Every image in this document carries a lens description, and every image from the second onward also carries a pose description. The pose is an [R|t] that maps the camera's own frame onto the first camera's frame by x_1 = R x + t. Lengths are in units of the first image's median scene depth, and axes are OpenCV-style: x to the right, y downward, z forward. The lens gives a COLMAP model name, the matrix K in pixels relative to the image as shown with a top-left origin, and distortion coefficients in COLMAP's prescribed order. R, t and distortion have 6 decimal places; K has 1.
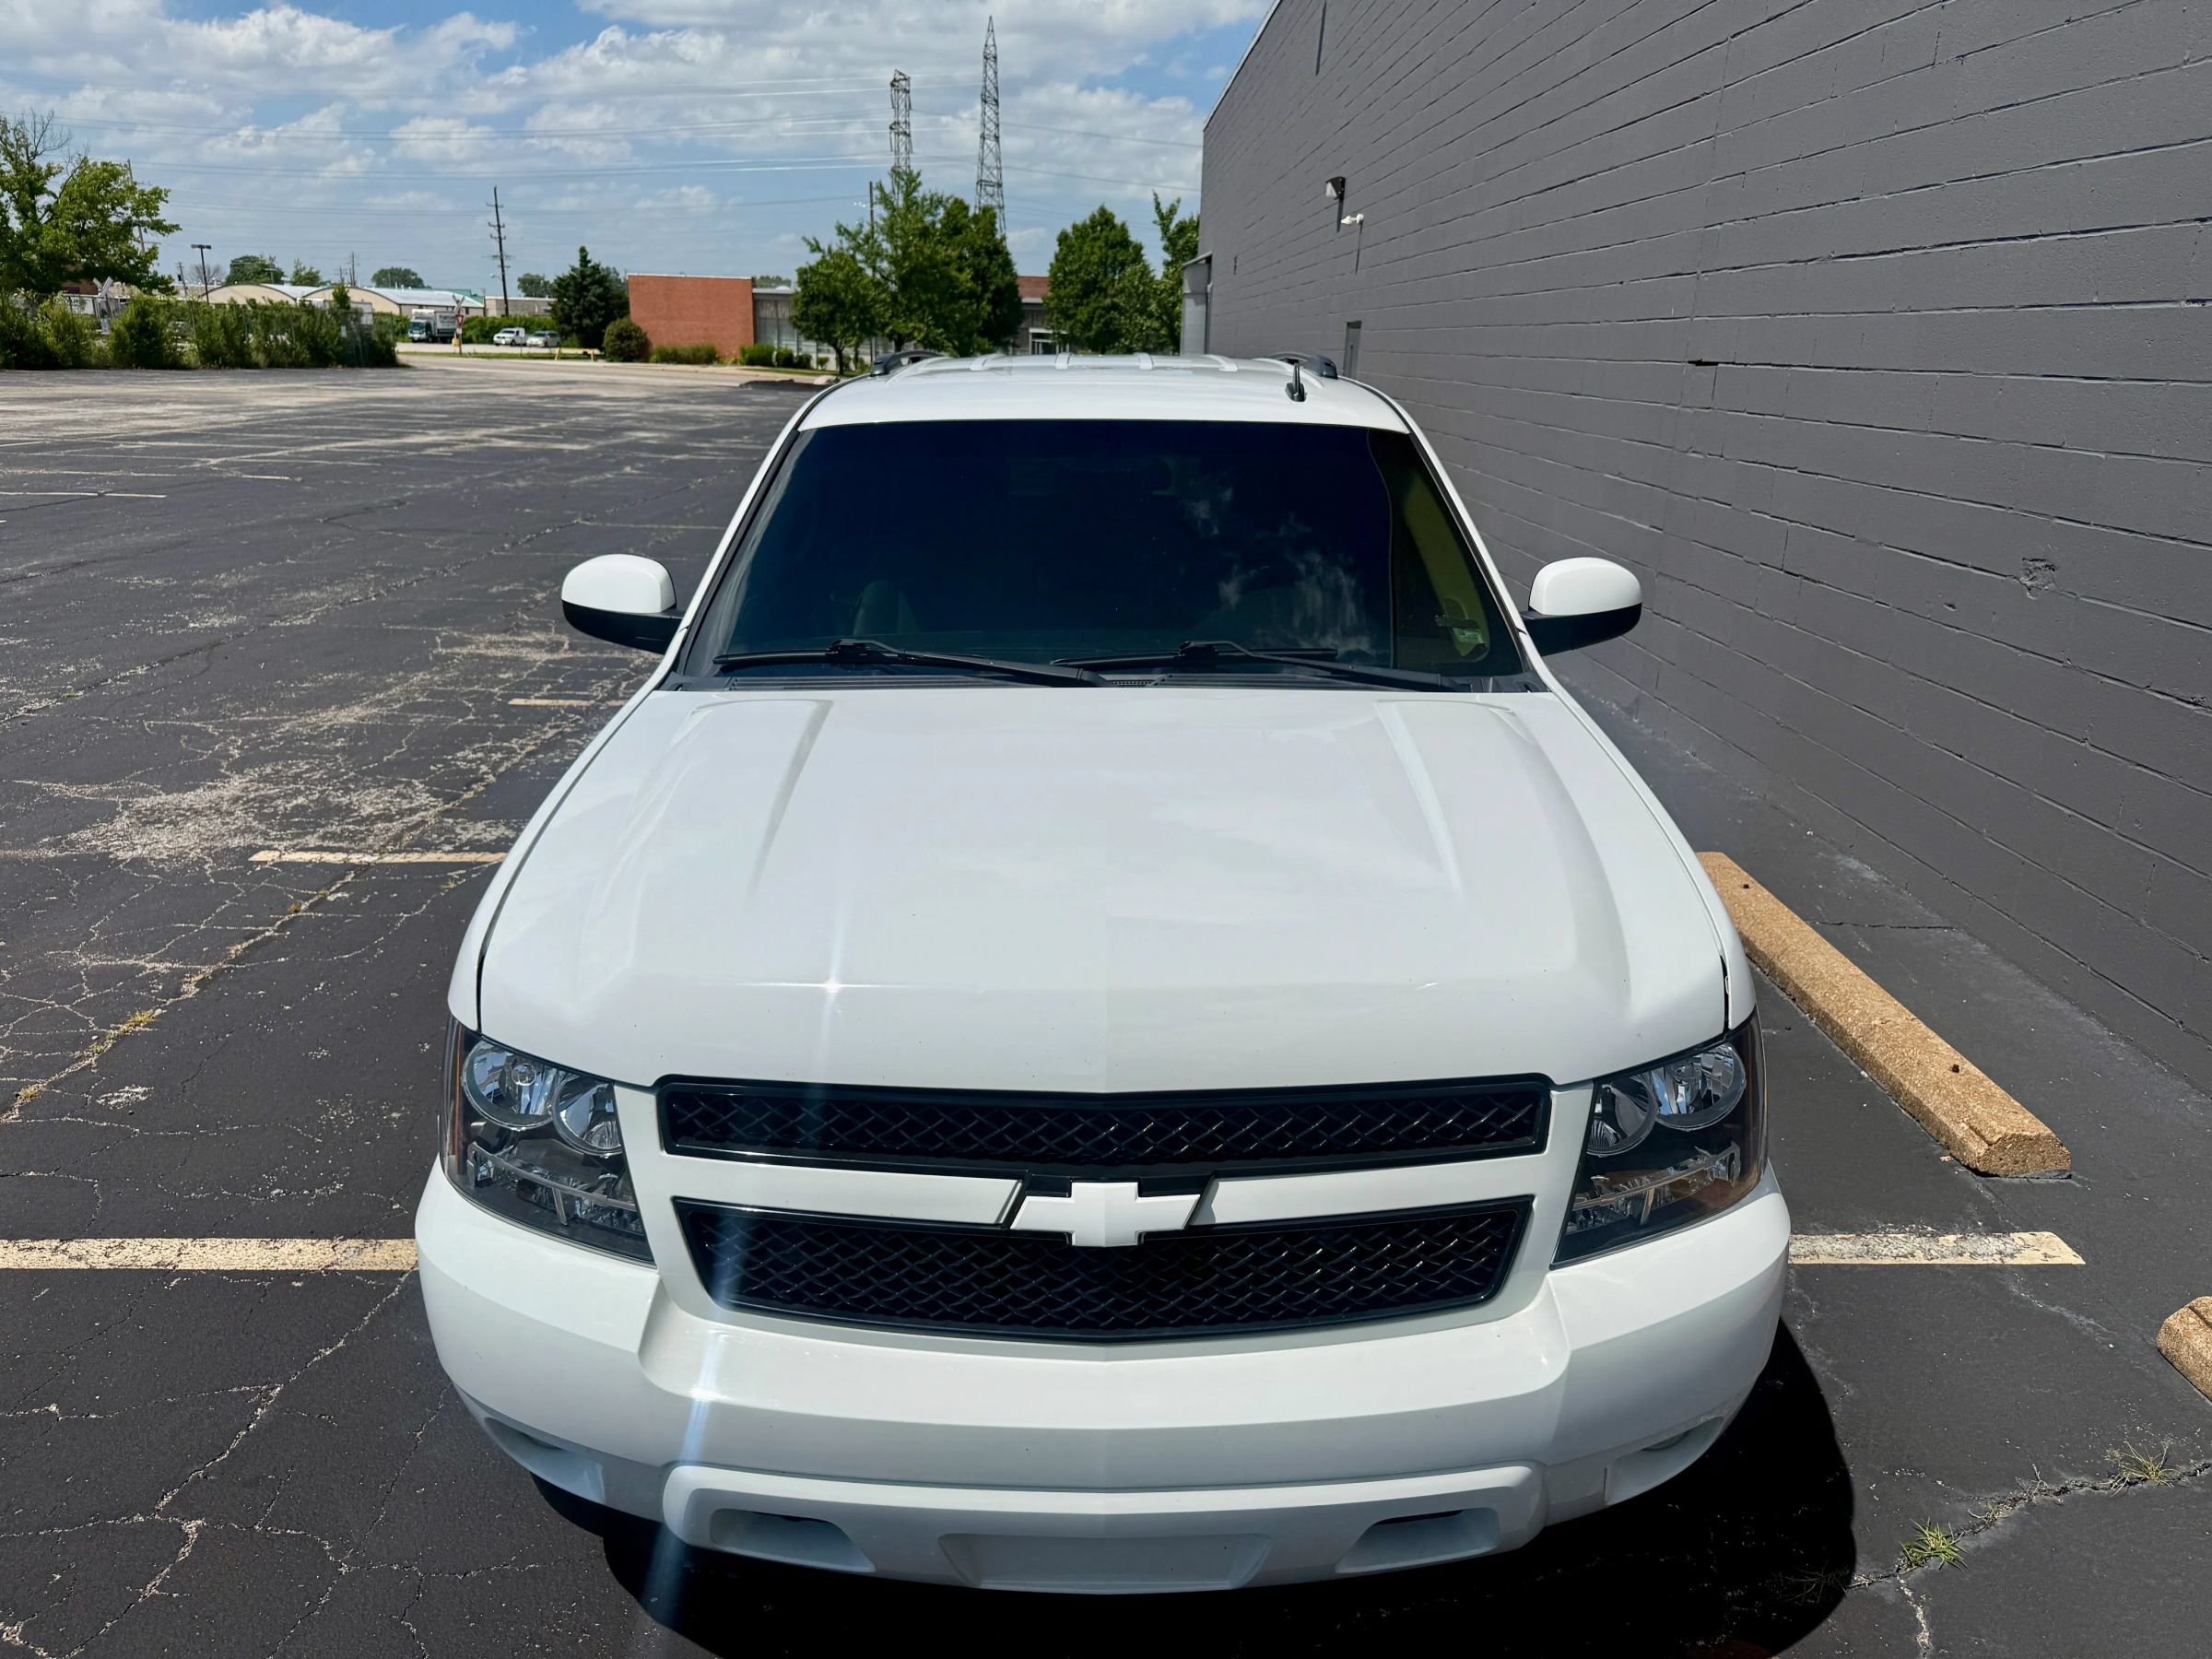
lens RADIAL K [[1563.1, 0, 1110.6], [0, 1563.1, 832.7], [0, 0, 1]] dist [0.008236, -0.015899]
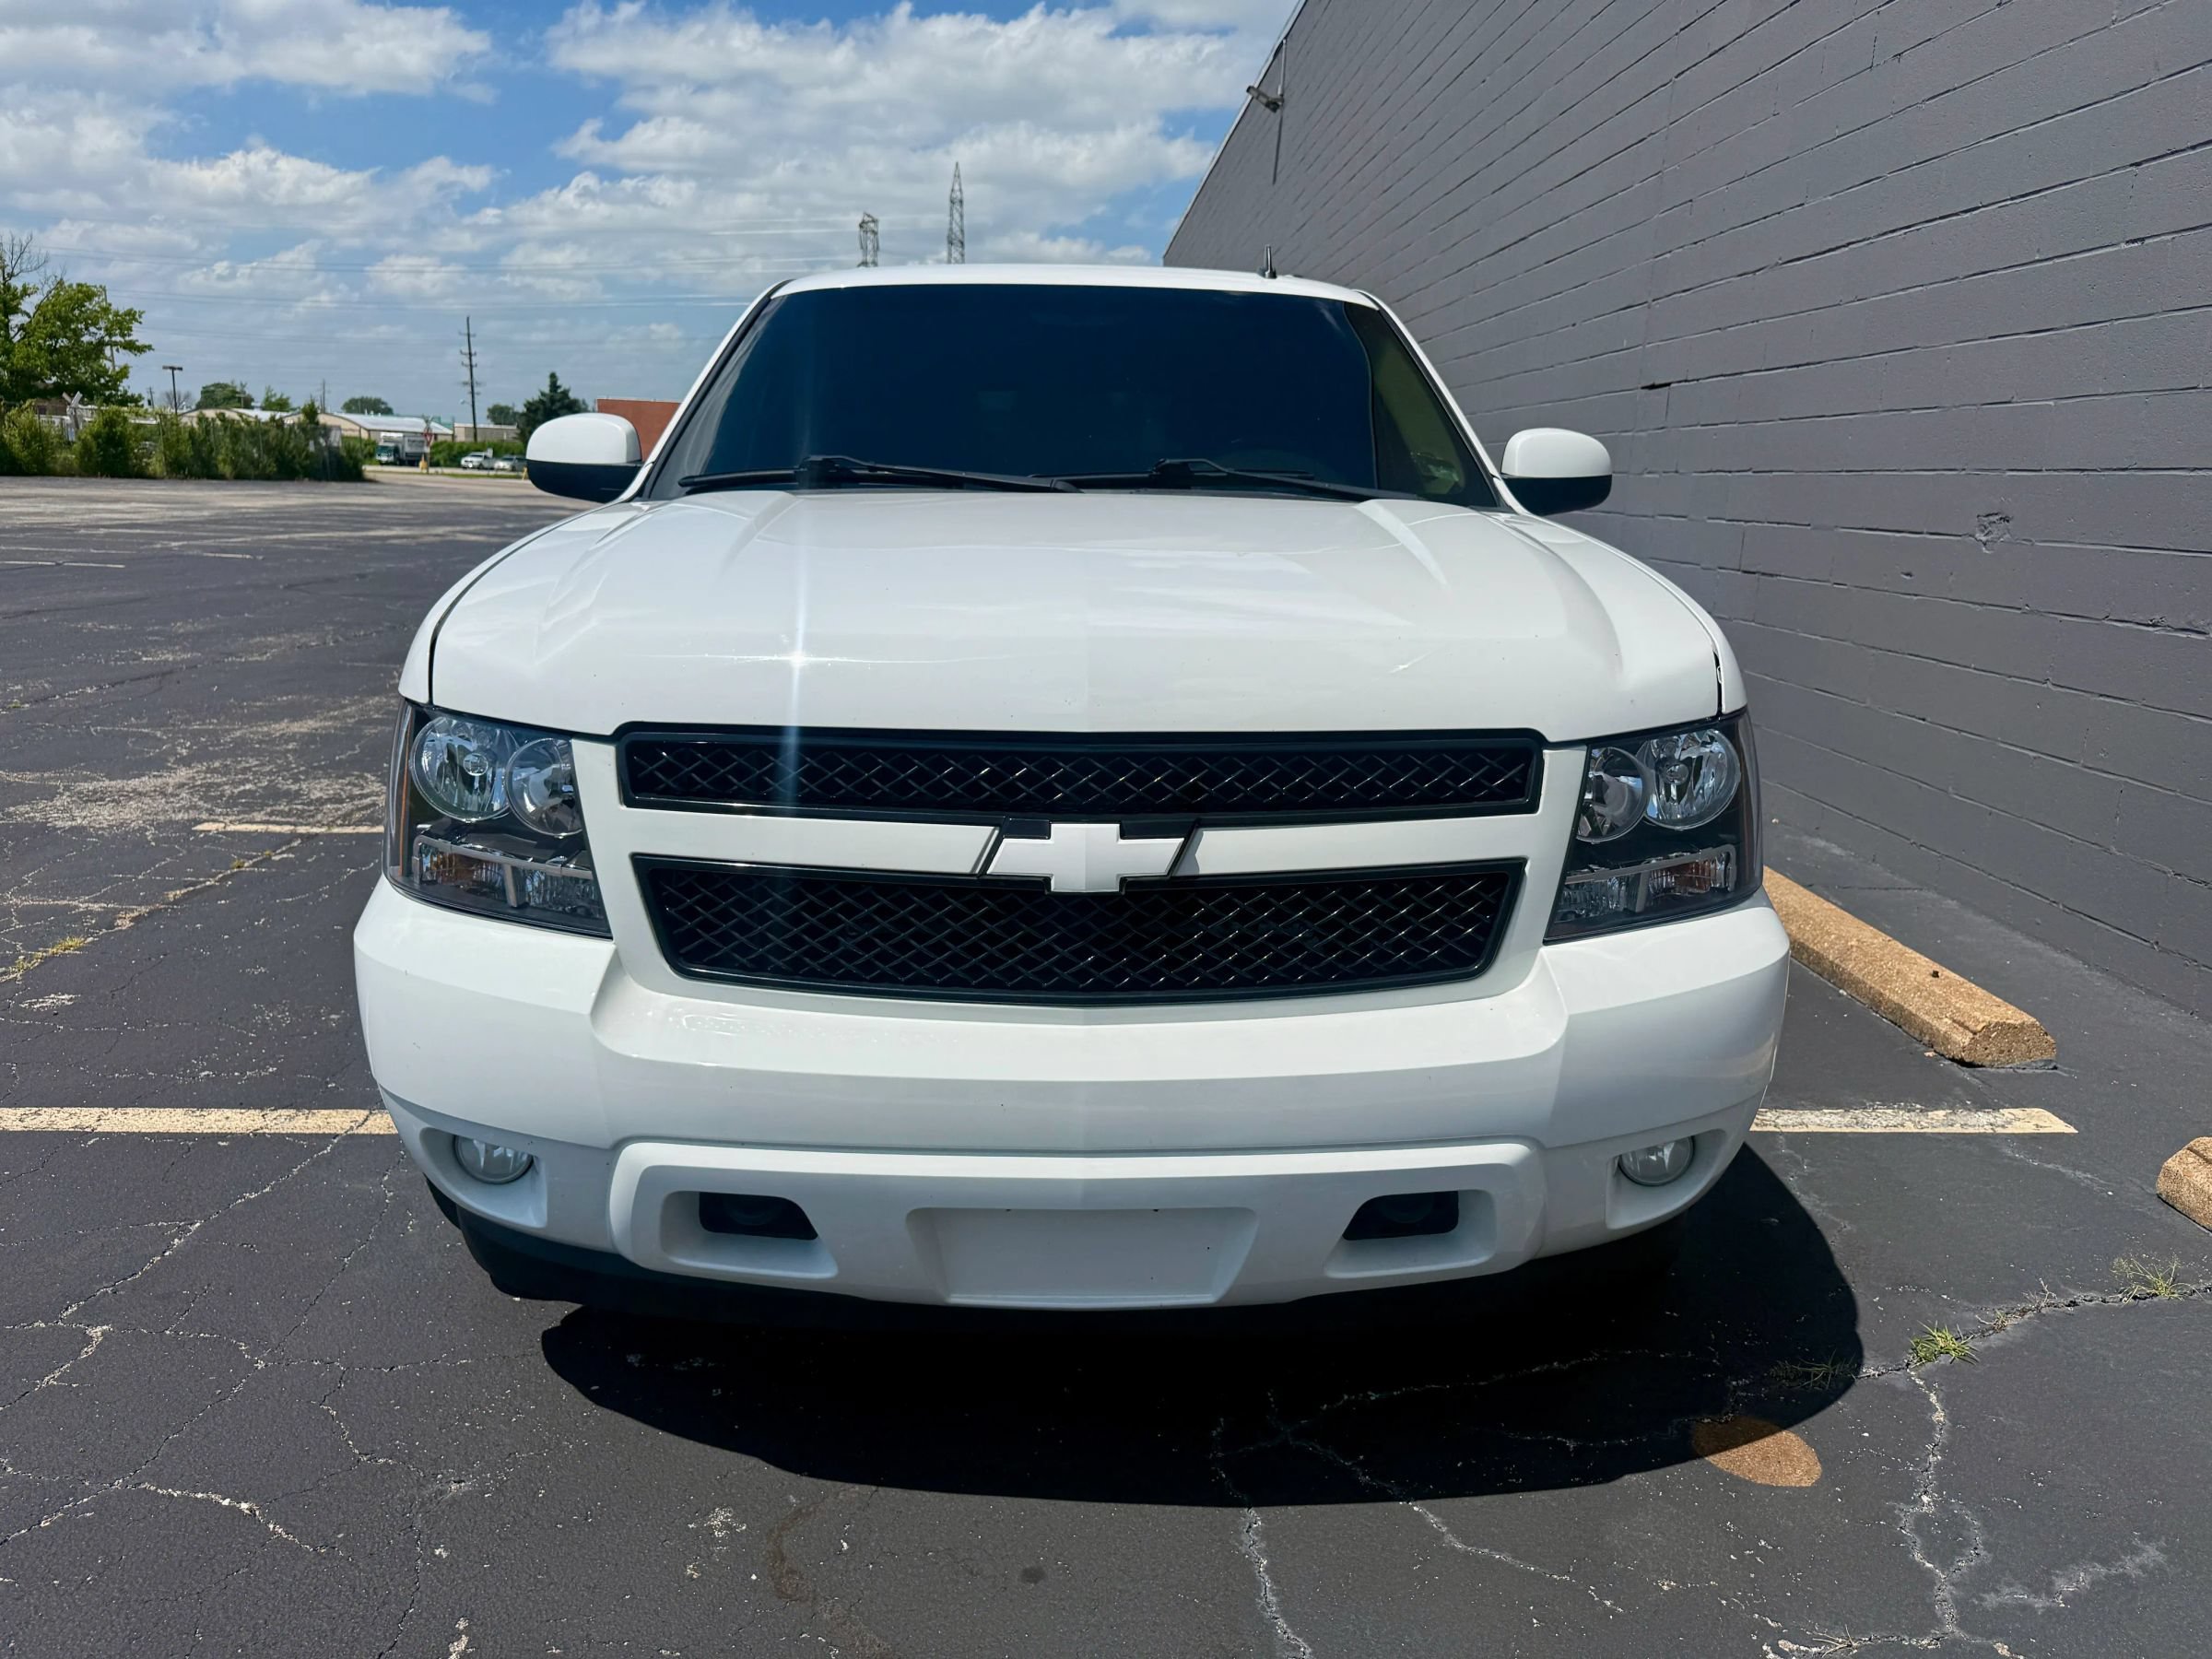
lens RADIAL K [[1566.3, 0, 1106.0], [0, 1566.3, 829.5], [0, 0, 1]] dist [0.008377, -0.017064]
pose [[0.999716, 0.005427, 0.023188, -0.005284], [-0.003528, 0.996695, -0.081161, 0.122543], [-0.023552, 0.081057, 0.996431, 0.017142]]
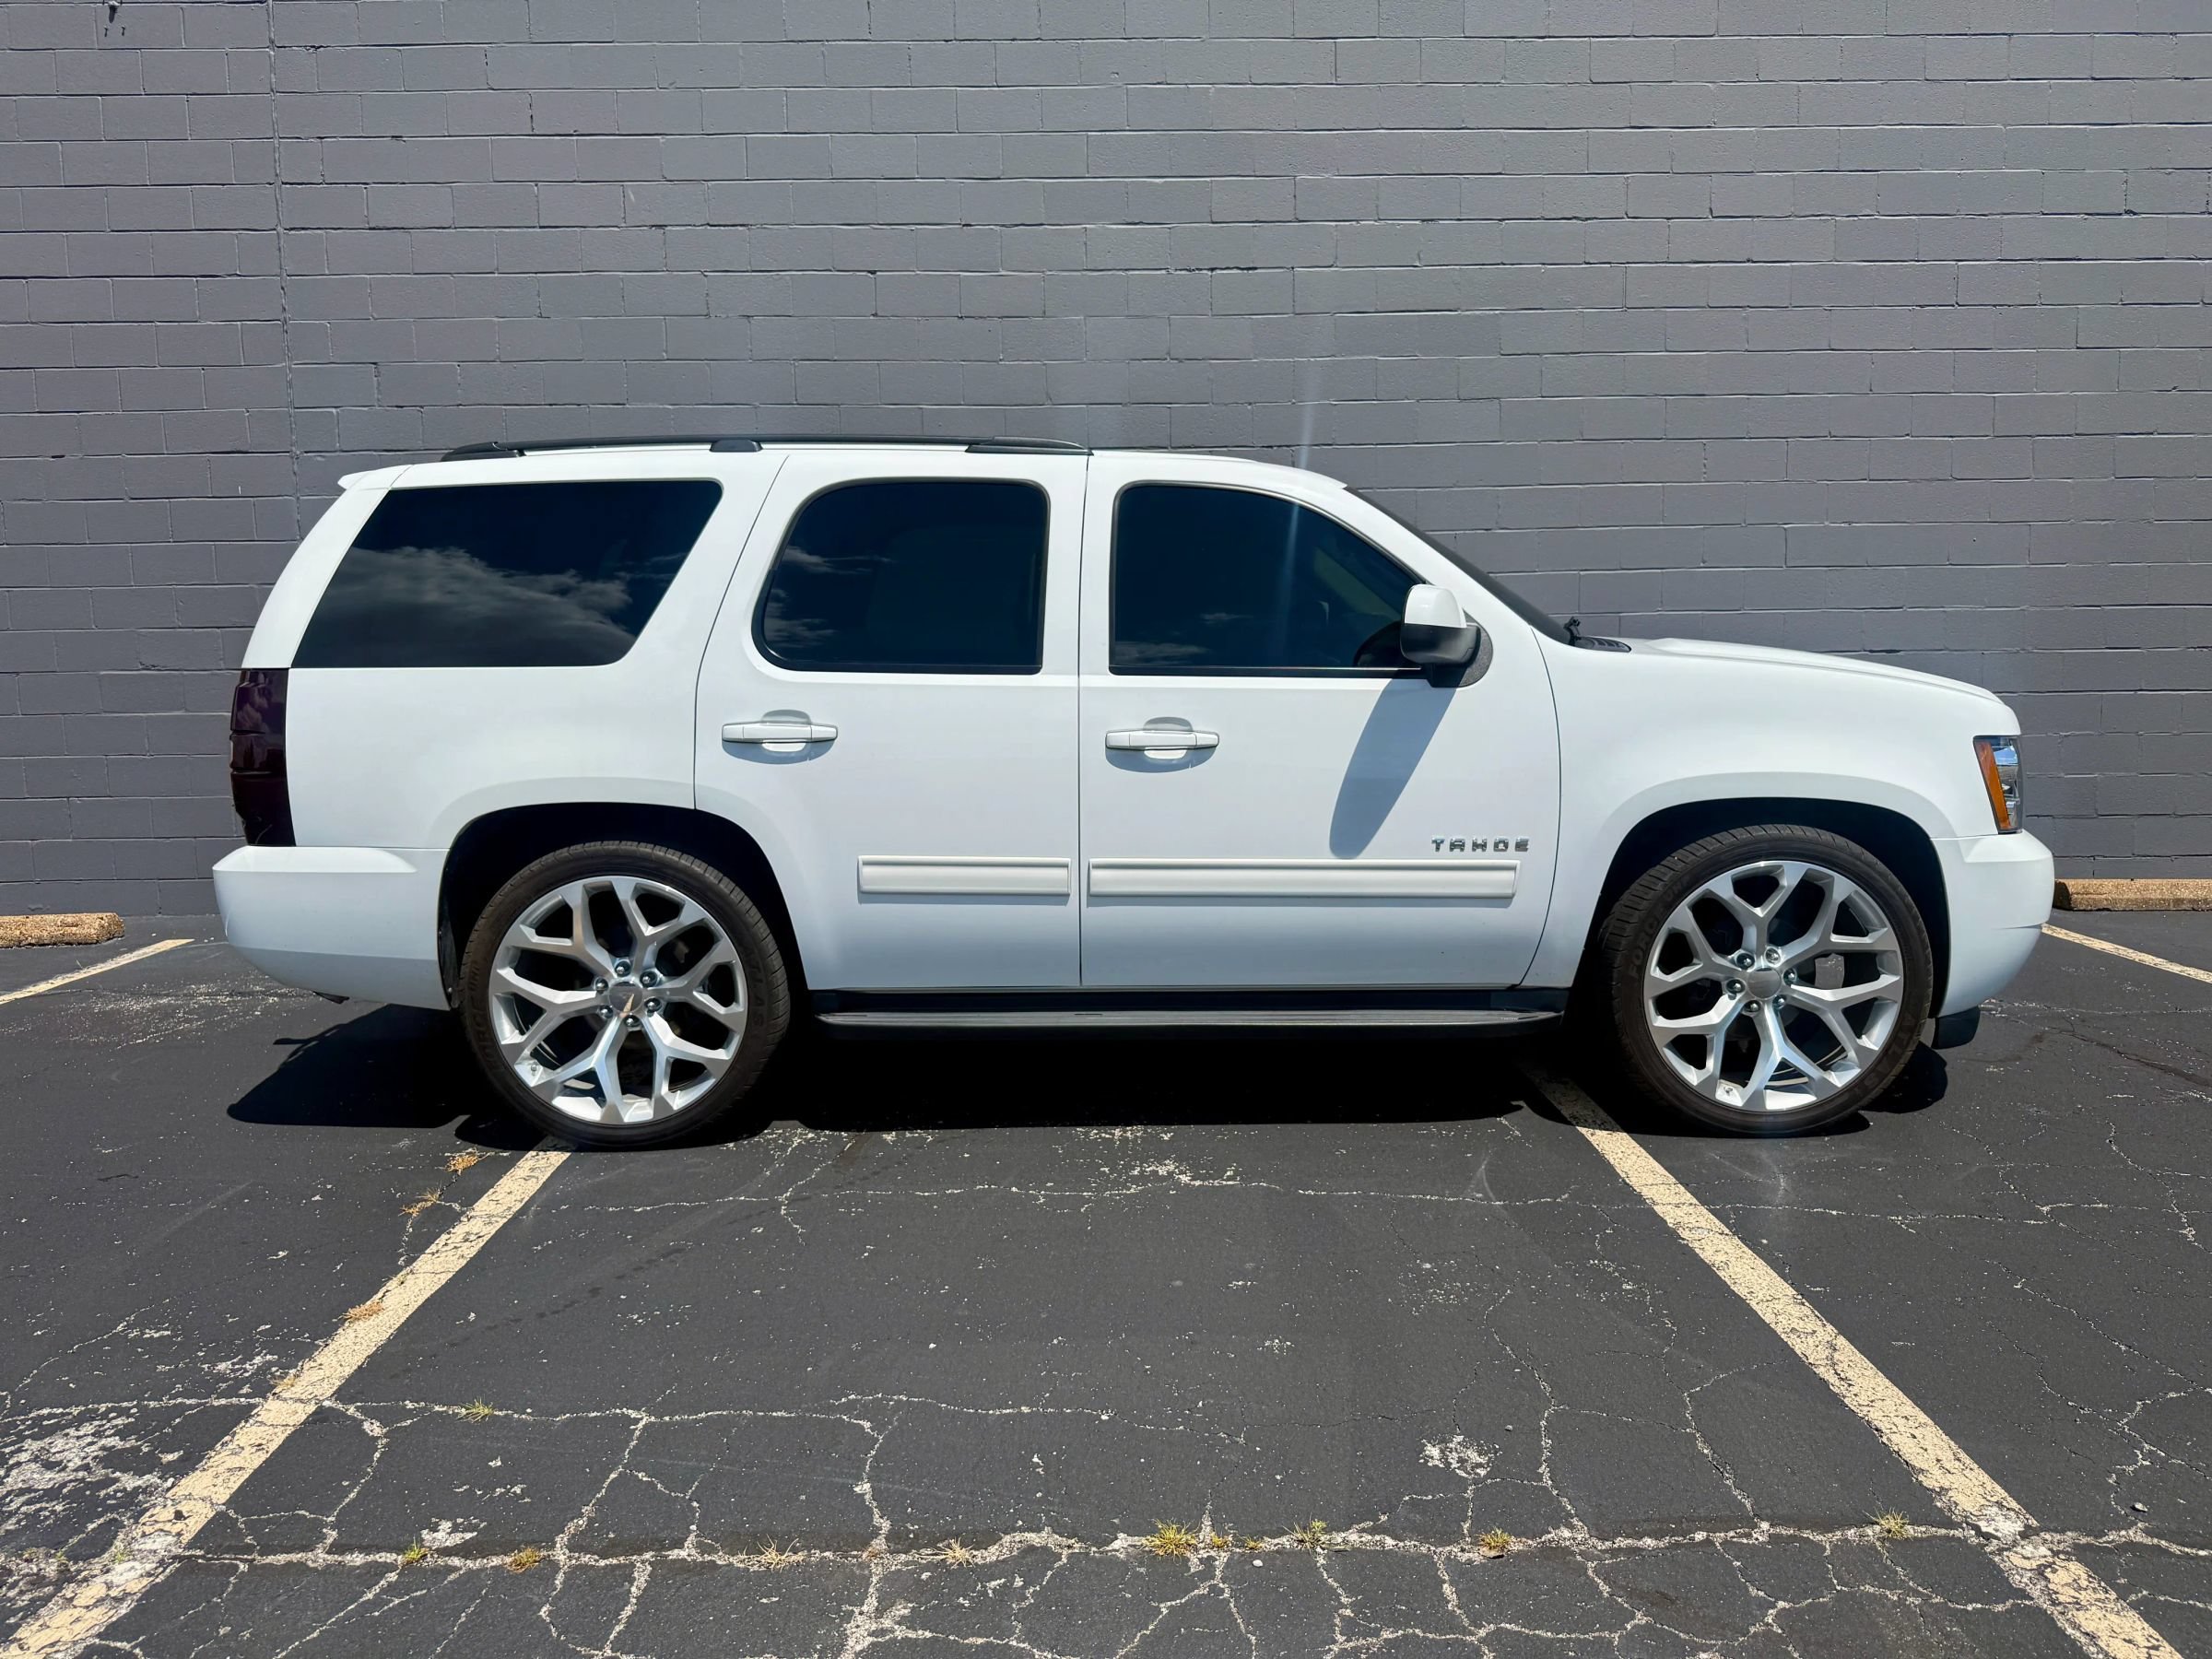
lens RADIAL K [[1563.1, 0, 1110.6], [0, 1563.1, 832.7], [0, 0, 1]] dist [0.008236, -0.015899]
pose [[0.005989, -0.134360, 0.990914, -1.073925], [0.307194, 0.943263, 0.126043, -0.164781], [-0.951628, 0.303648, 0.046924, 0.908668]]
